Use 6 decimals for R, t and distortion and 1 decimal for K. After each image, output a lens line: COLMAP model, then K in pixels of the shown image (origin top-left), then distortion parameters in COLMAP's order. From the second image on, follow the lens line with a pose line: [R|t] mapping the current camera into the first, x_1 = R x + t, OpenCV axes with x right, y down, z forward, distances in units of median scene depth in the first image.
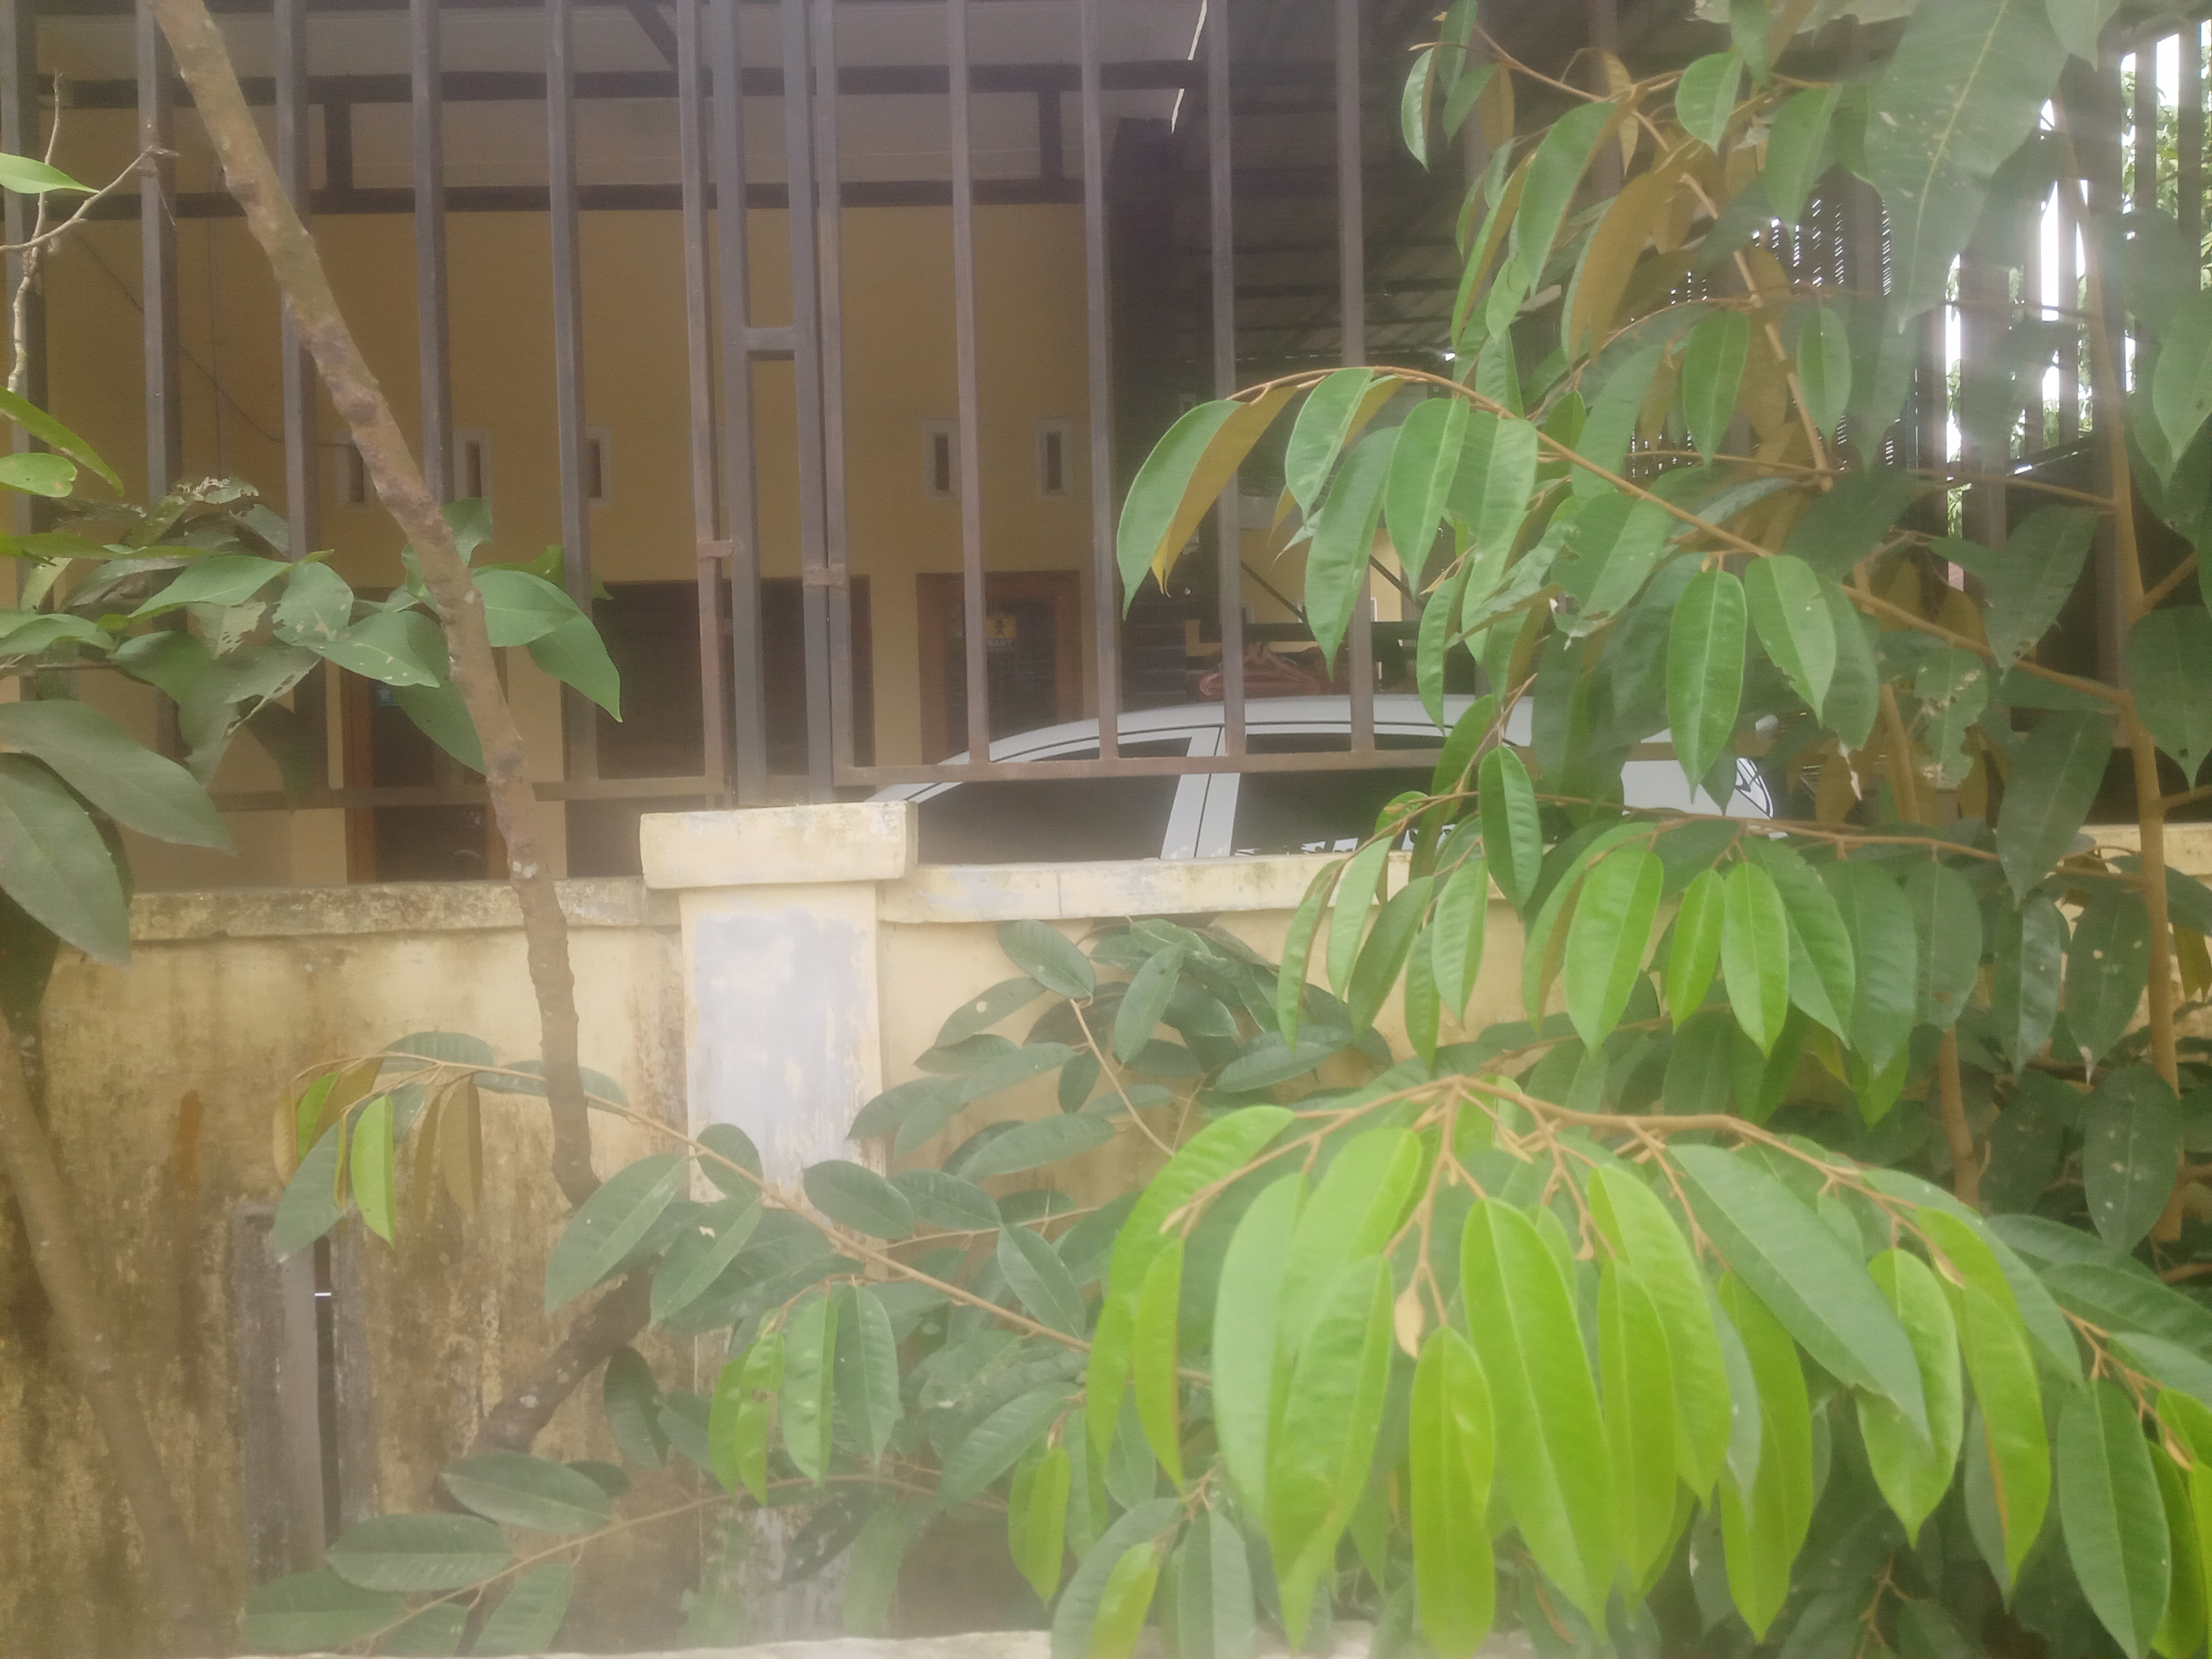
lens RADIAL K [[1808.1, 0, 1106.0], [0, 1808.1, 829.5], [0, 0, 1]] dist [0.105957, -0.177374]
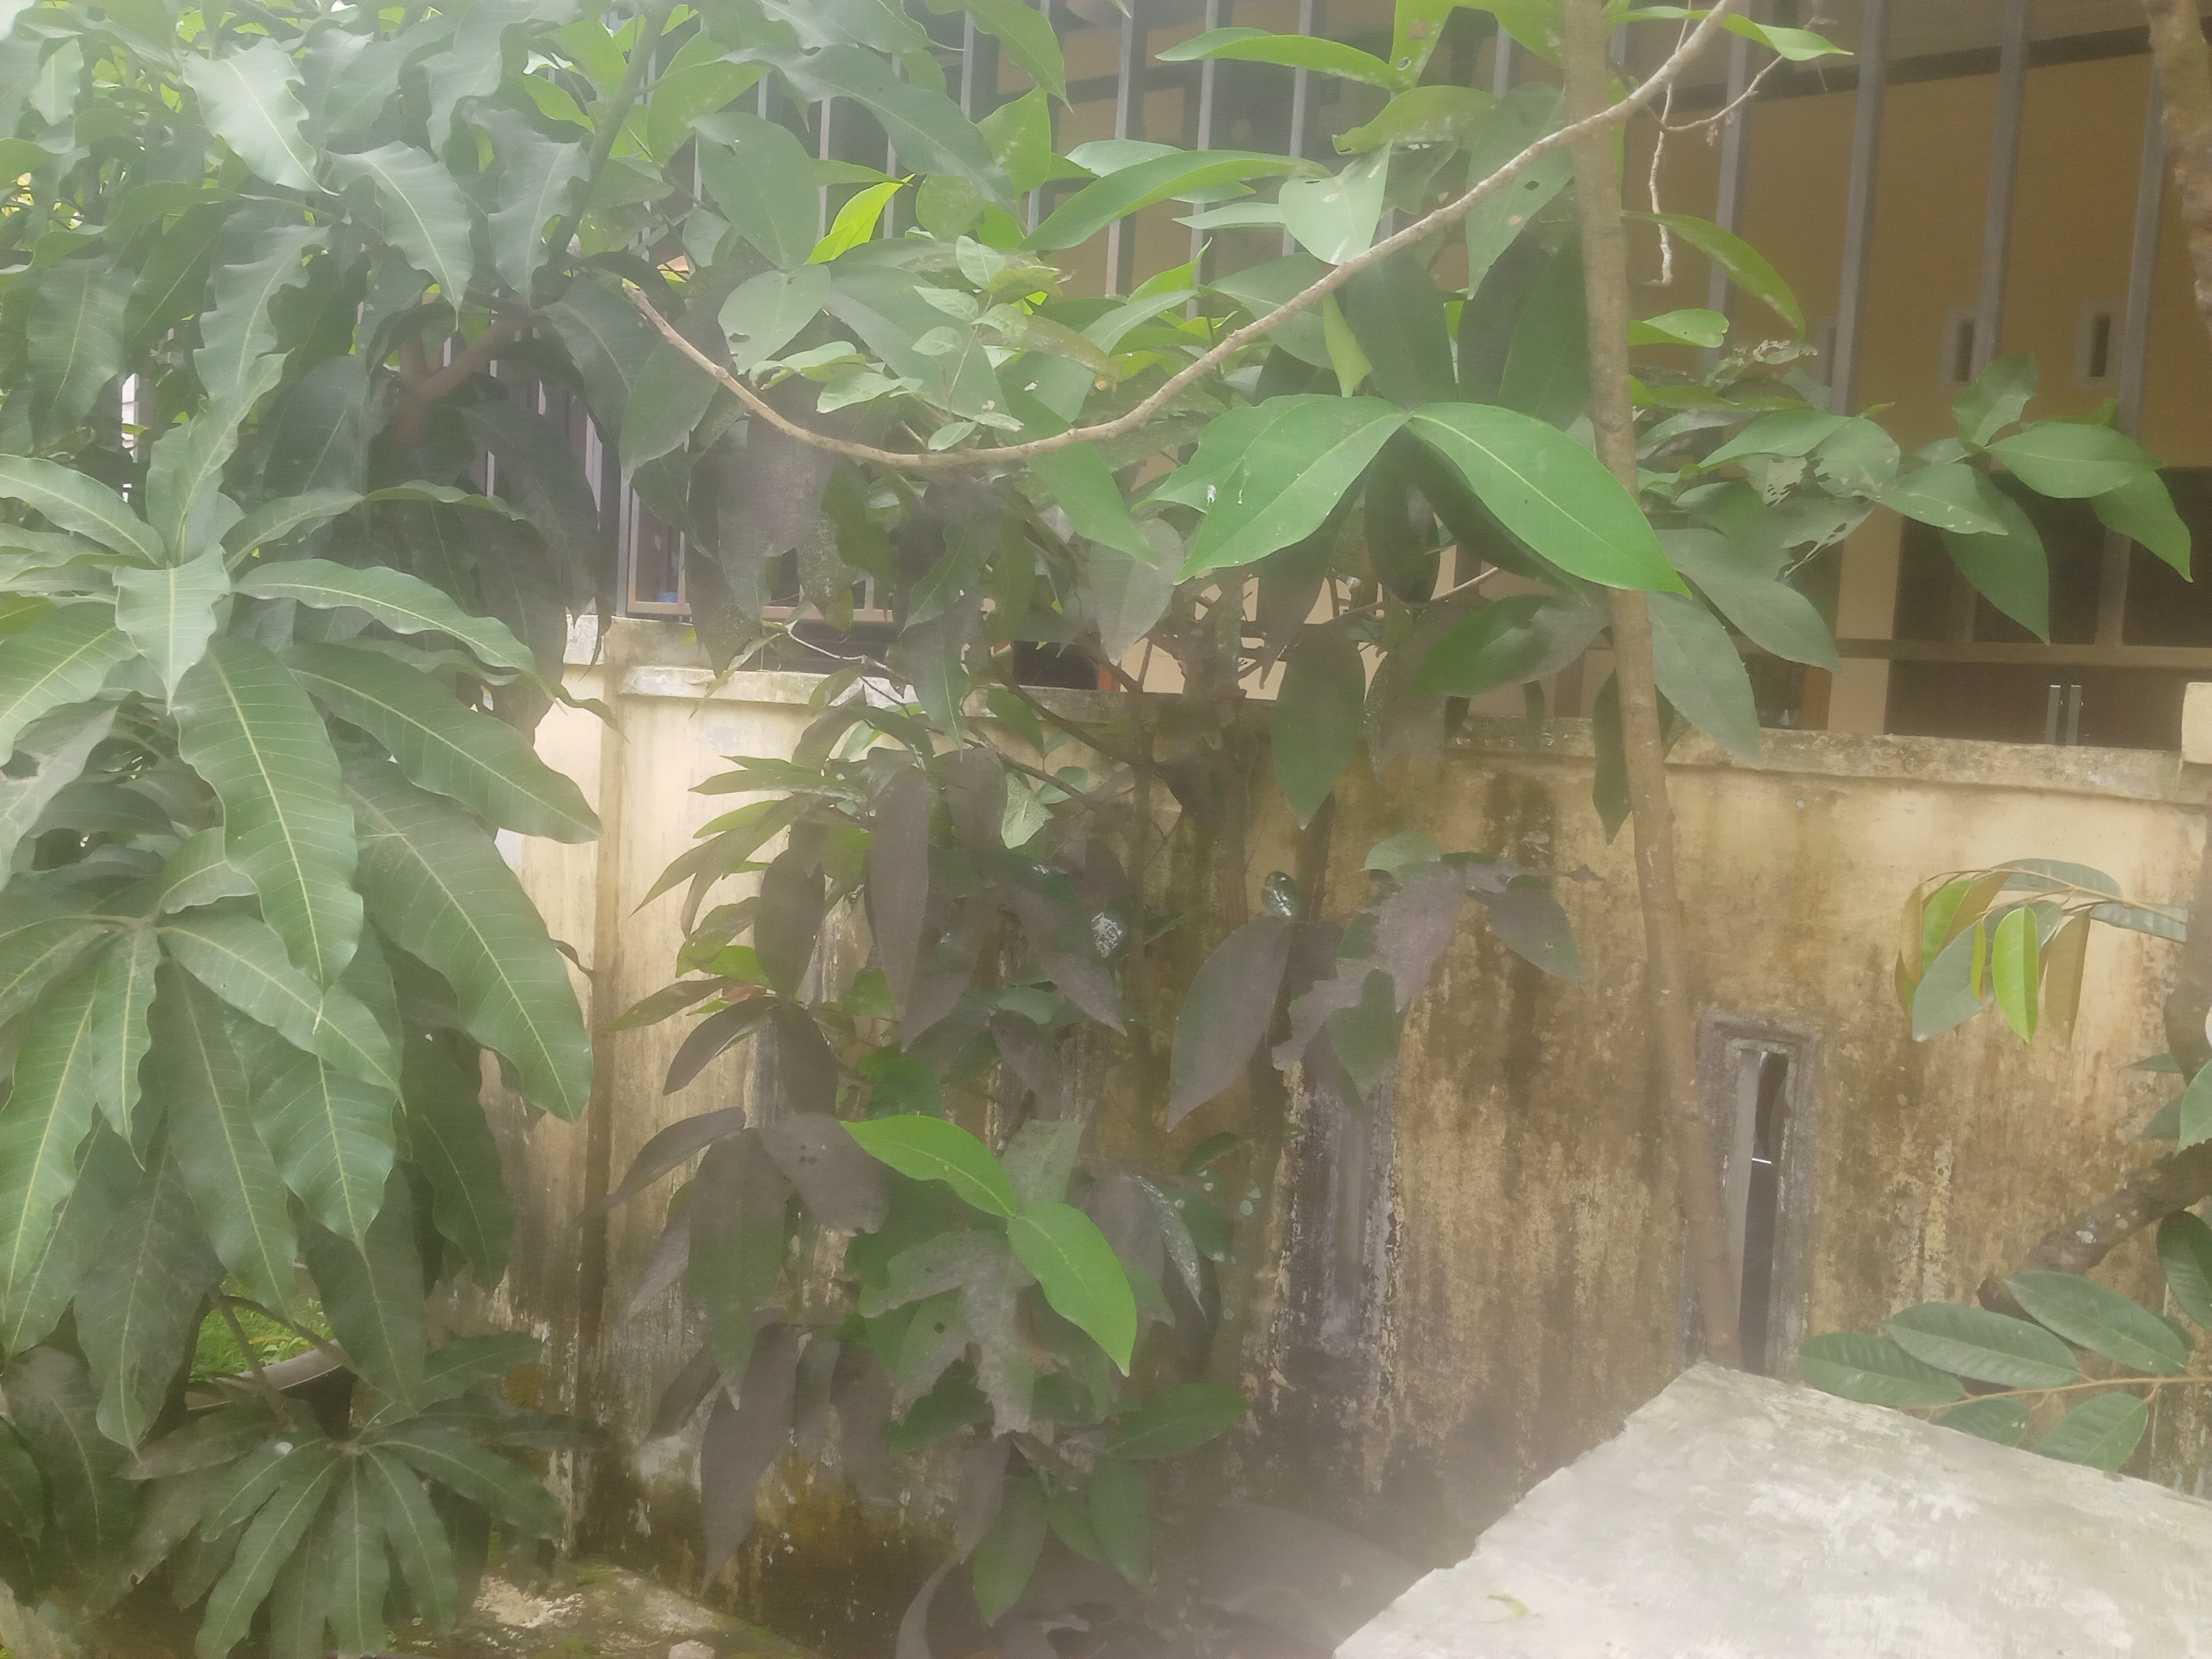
lens RADIAL K [[1808.1, 0, 1106.0], [0, 1808.1, 829.5], [0, 0, 1]] dist [0.105957, -0.177374]
pose [[0.799749, 0.124578, -0.587266, -0.132216], [-0.097283, 0.992196, 0.077996, 0.046476], [0.592399, -0.005246, 0.805627, -0.095933]]
